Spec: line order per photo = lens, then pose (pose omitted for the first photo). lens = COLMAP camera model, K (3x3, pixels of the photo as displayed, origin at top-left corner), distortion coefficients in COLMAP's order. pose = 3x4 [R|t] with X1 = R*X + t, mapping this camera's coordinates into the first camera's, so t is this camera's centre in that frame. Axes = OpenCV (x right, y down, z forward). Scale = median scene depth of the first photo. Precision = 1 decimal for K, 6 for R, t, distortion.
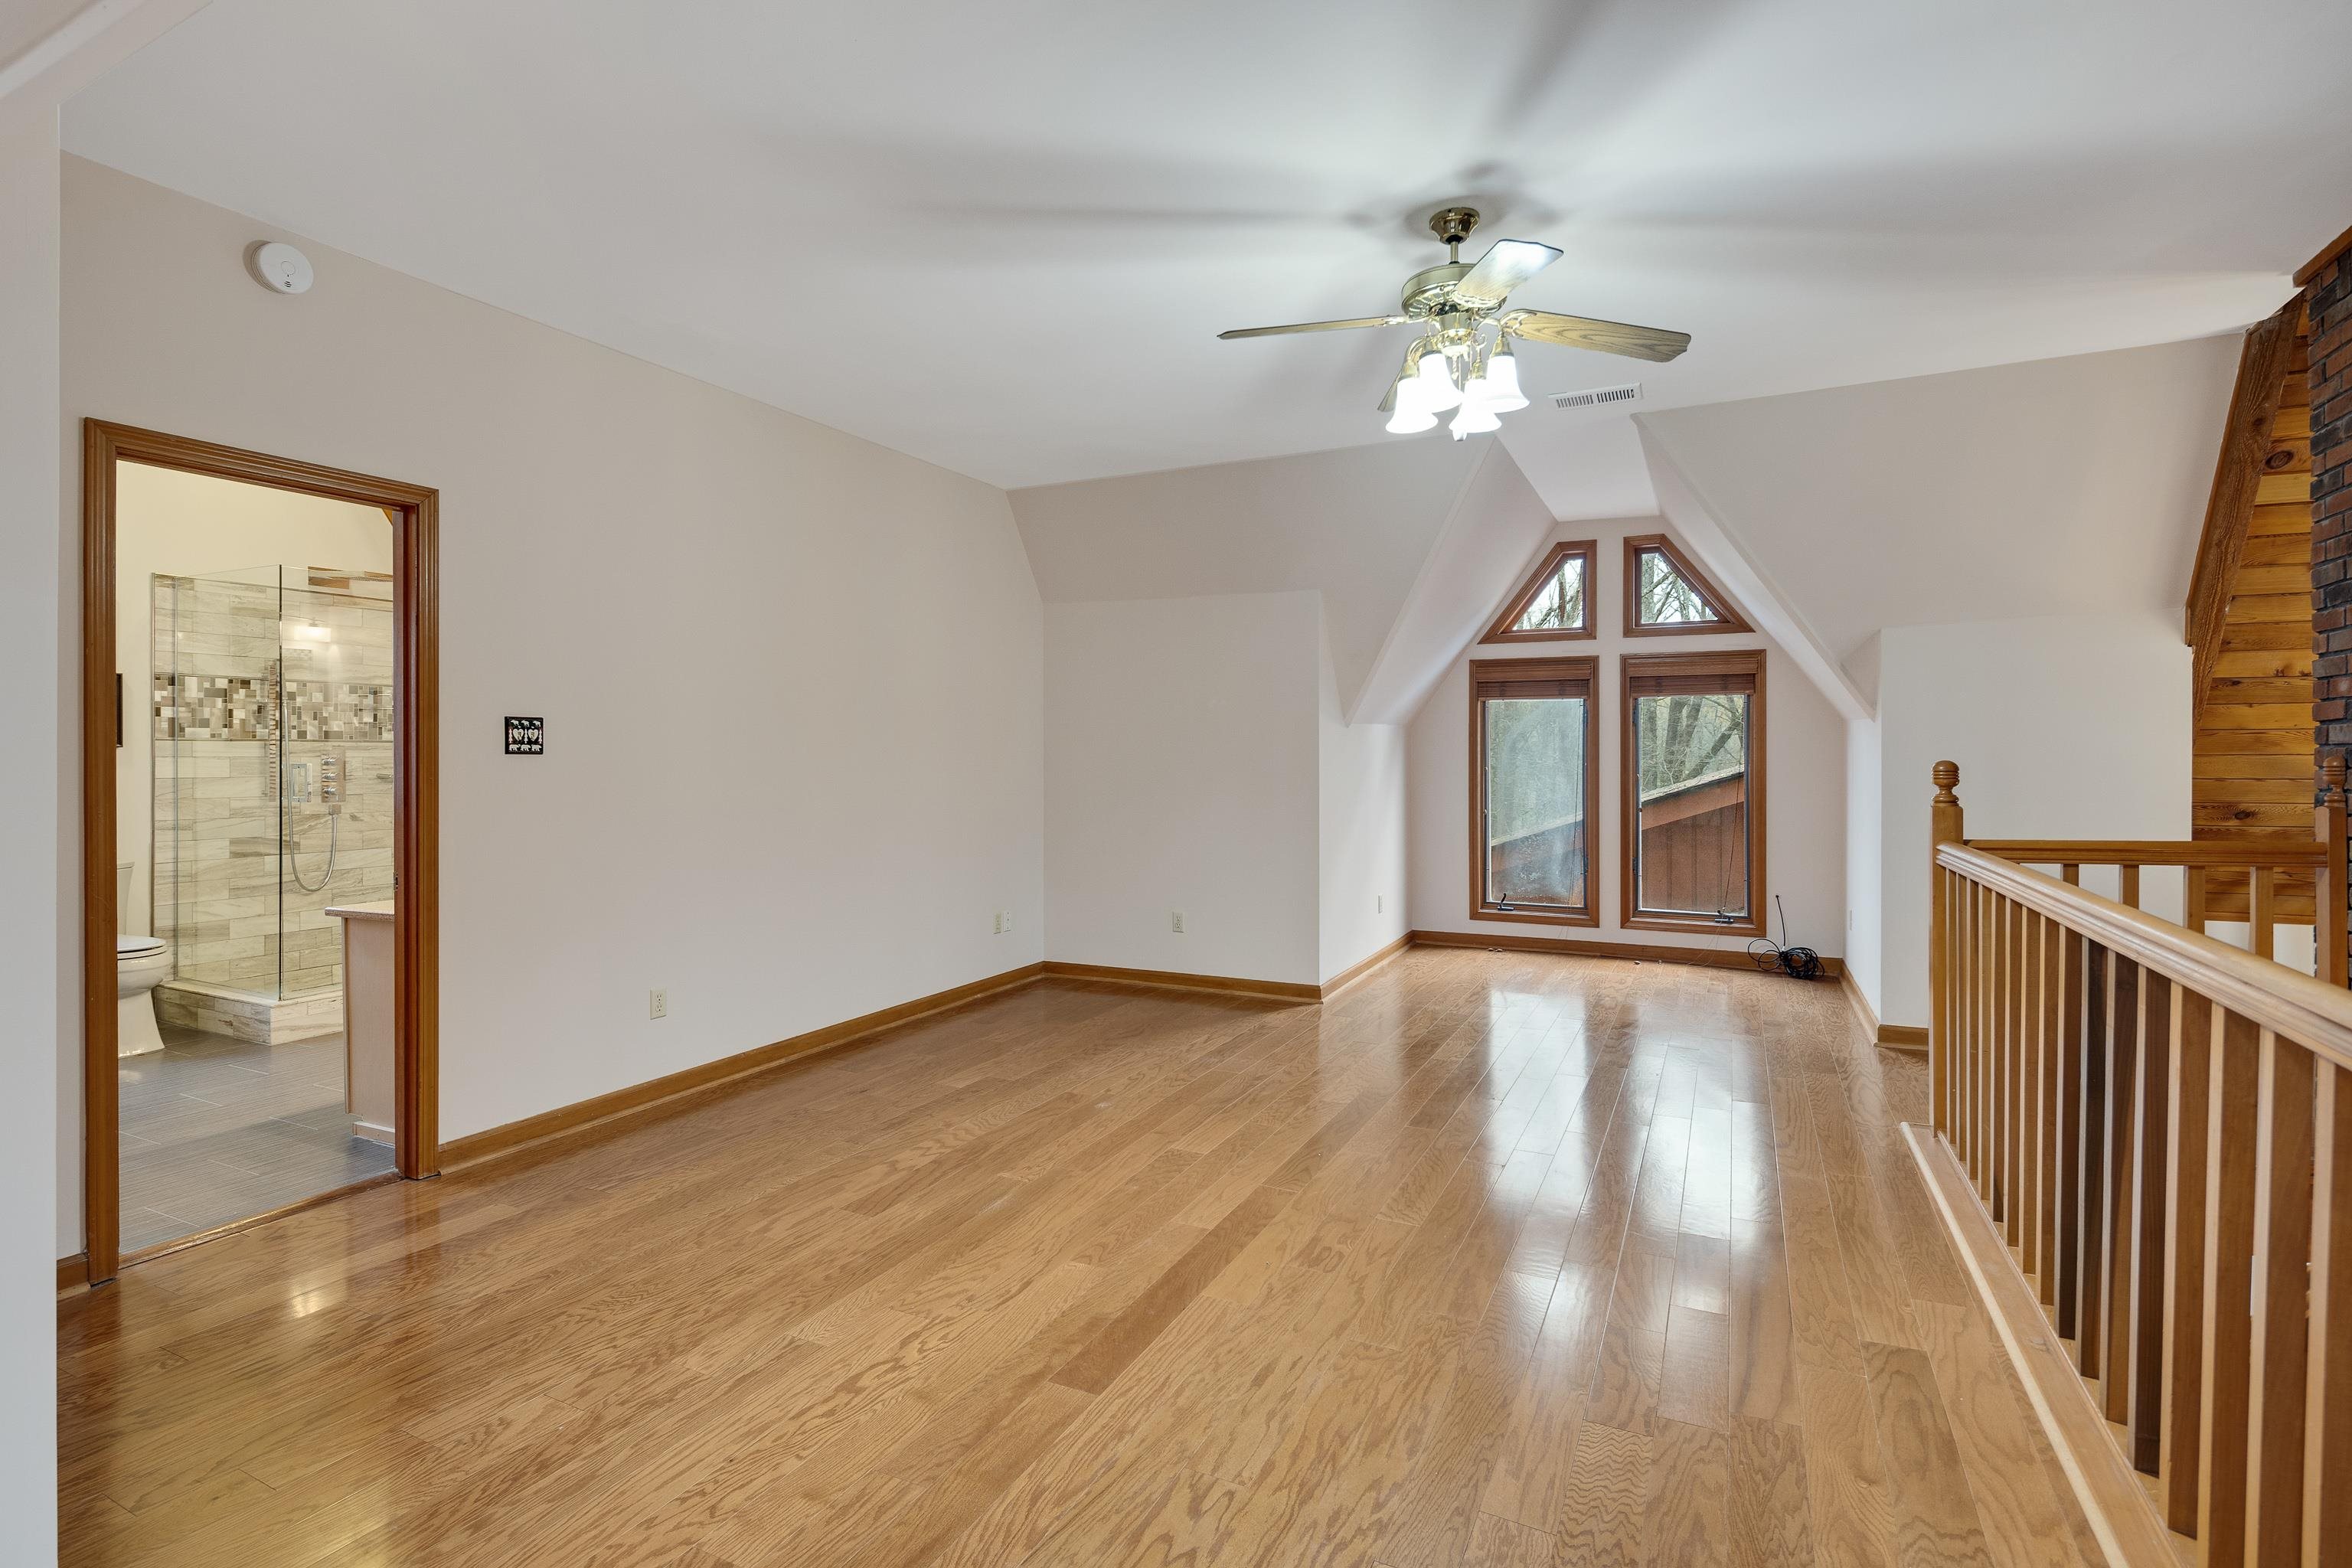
lens RADIAL K [[1151.8, 0, 1172.9], [0, 1151.8, 773.0], [0, 0, 1]] dist [-0.000608, -0.000768]
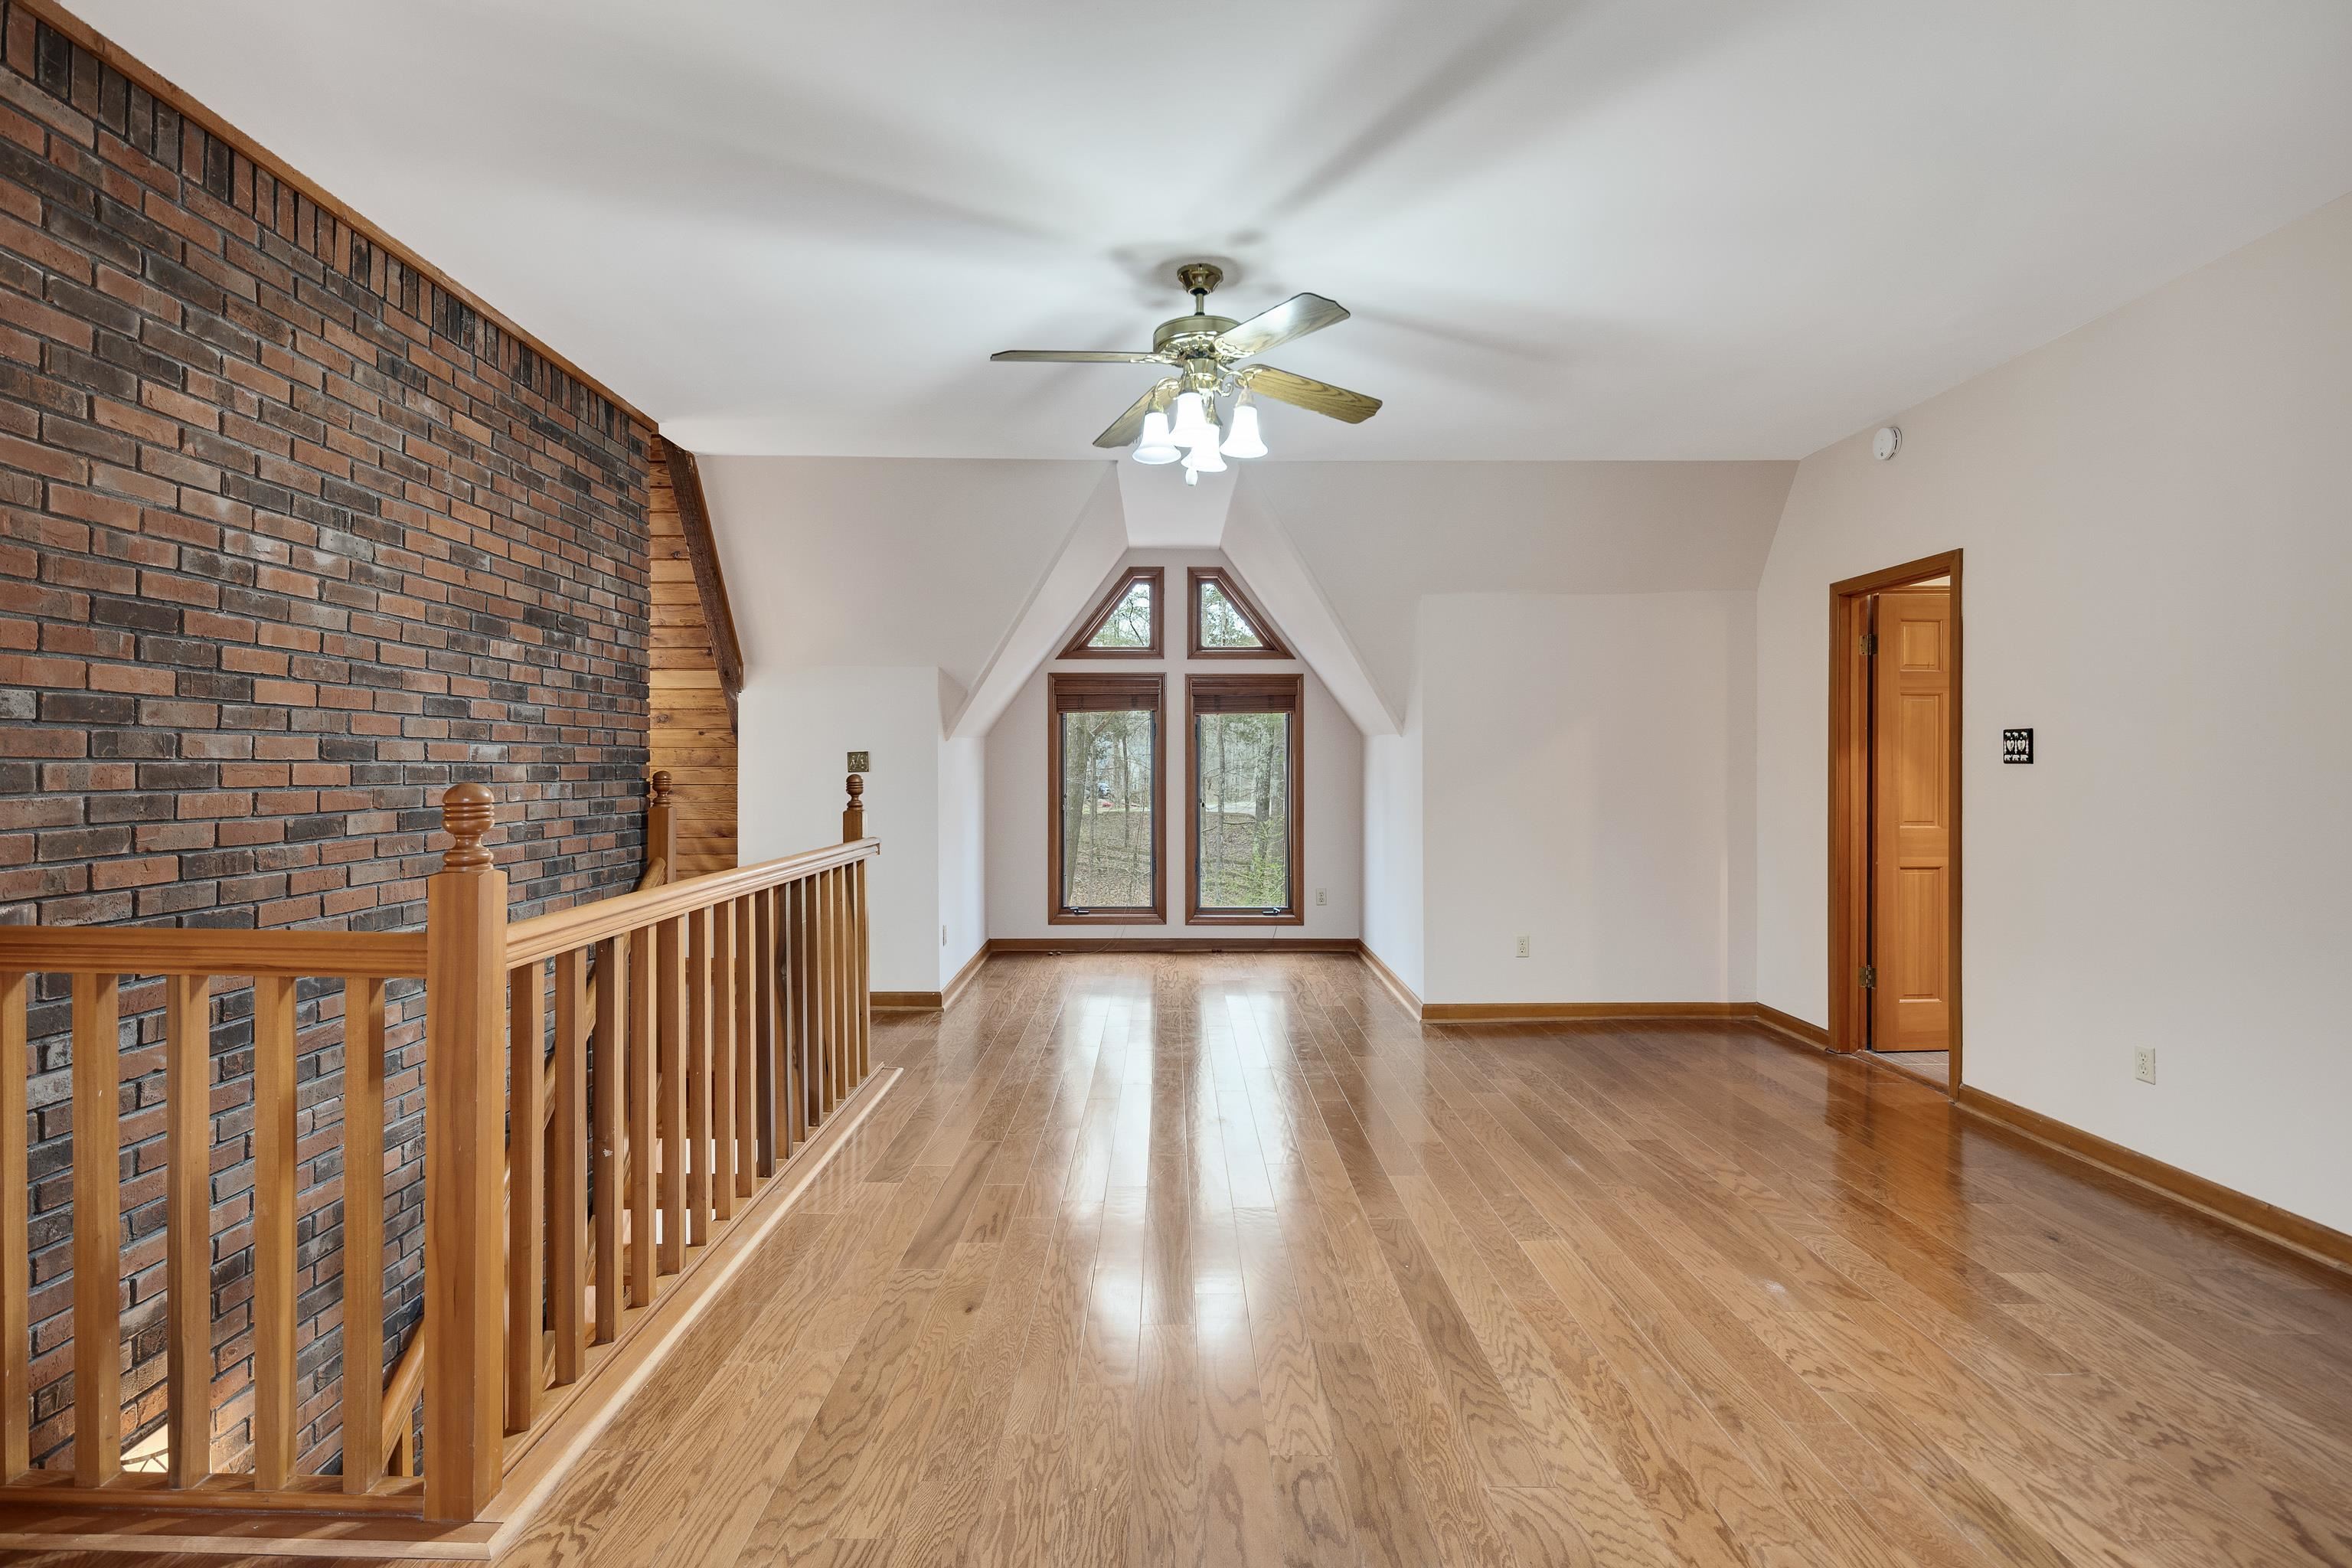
lens RADIAL K [[1151.8, 0, 1172.9], [0, 1151.8, 773.0], [0, 0, 1]] dist [-0.000608, -0.000768]
pose [[-0.898529, 0.007229, -0.438854, 0.628798], [0.000139, 0.999869, 0.016186, -0.025671], [0.438914, 0.014482, -0.898412, 1.660449]]
